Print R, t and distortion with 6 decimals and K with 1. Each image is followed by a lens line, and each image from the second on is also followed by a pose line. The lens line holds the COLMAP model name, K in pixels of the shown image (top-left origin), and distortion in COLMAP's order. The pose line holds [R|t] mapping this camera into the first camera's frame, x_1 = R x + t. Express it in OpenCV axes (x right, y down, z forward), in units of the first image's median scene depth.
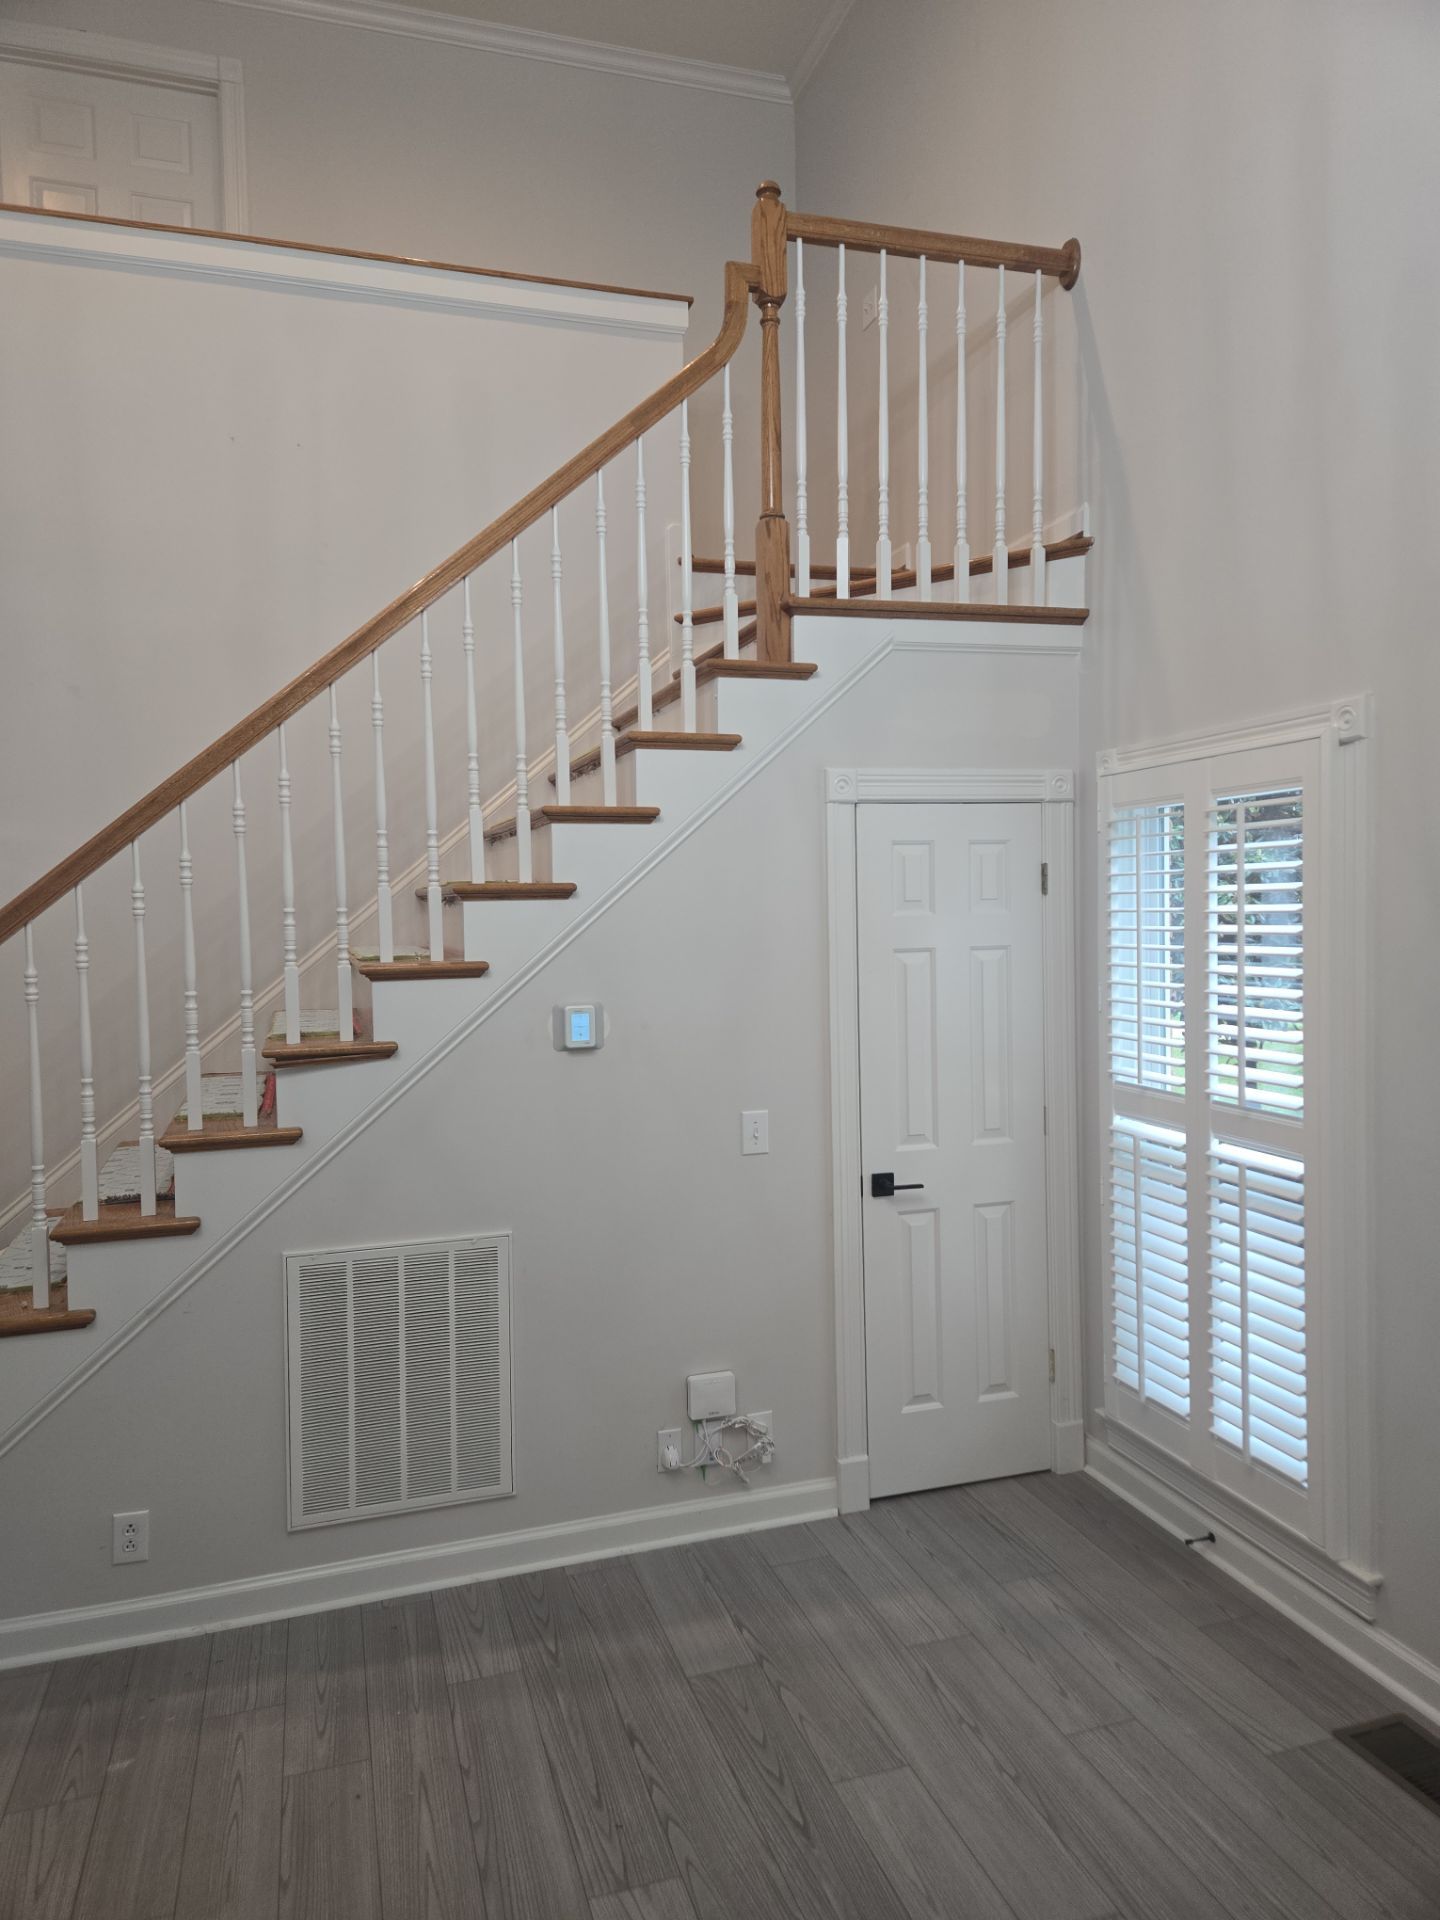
lens RADIAL K [[1277.7, 0, 725.6], [0, 1277.7, 954.4], [0, 0, 1]] dist [0.041322, -0.011665]
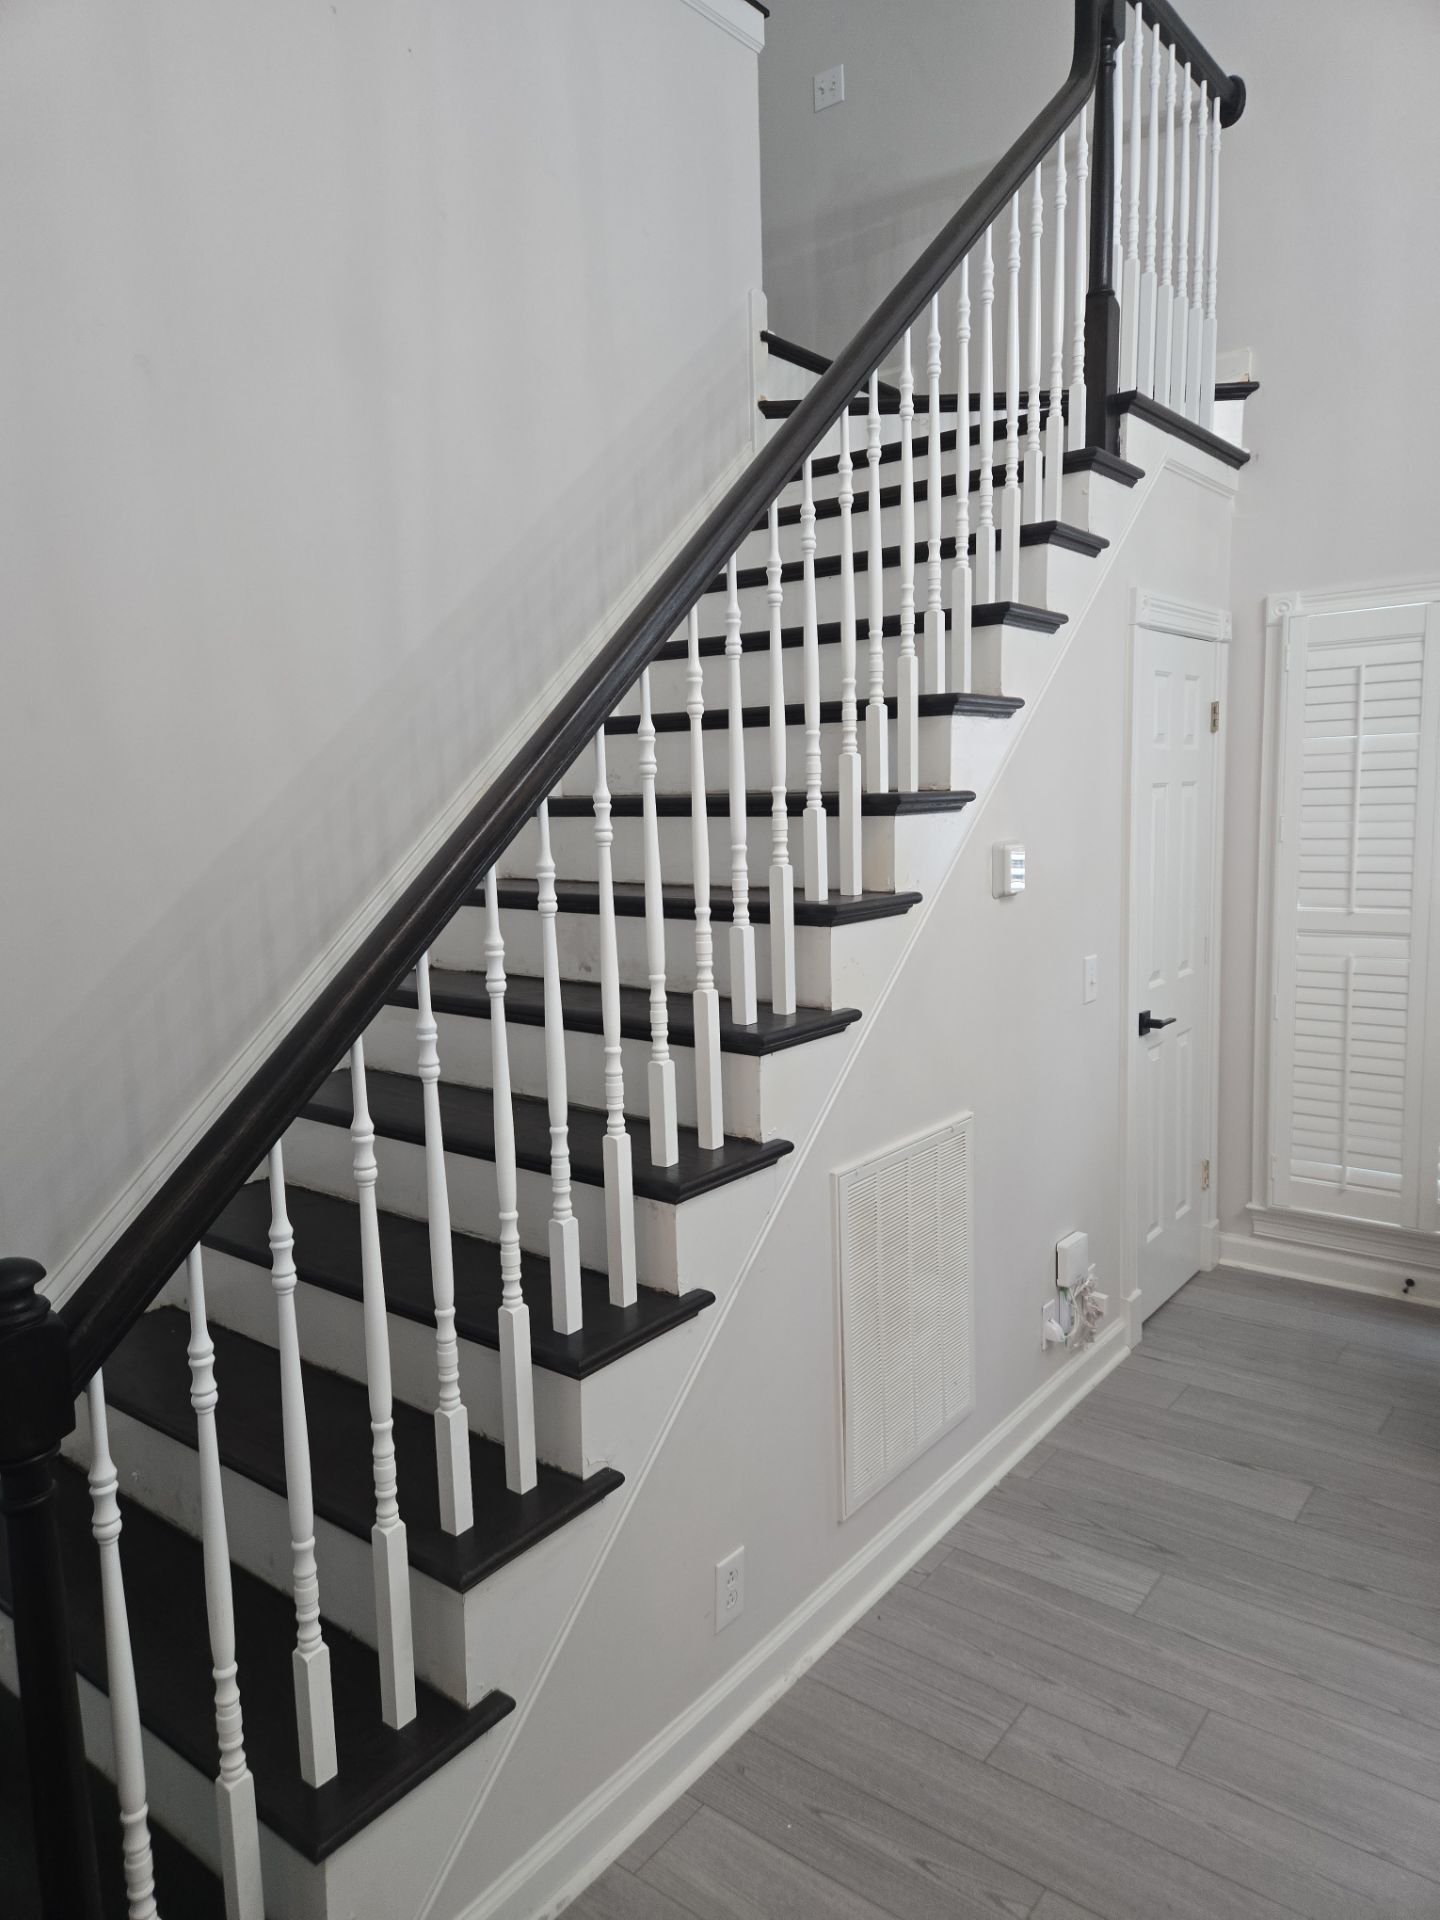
lens RADIAL K [[1277.7, 0, 717.1], [0, 1277.7, 964.2], [0, 0, 1]] dist [0.041322, -0.011665]
pose [[0.830100, -0.078916, 0.552002, -0.701507], [0.031297, 0.994968, 0.095180, 0.029310], [-0.556736, -0.061733, 0.828393, 0.362379]]
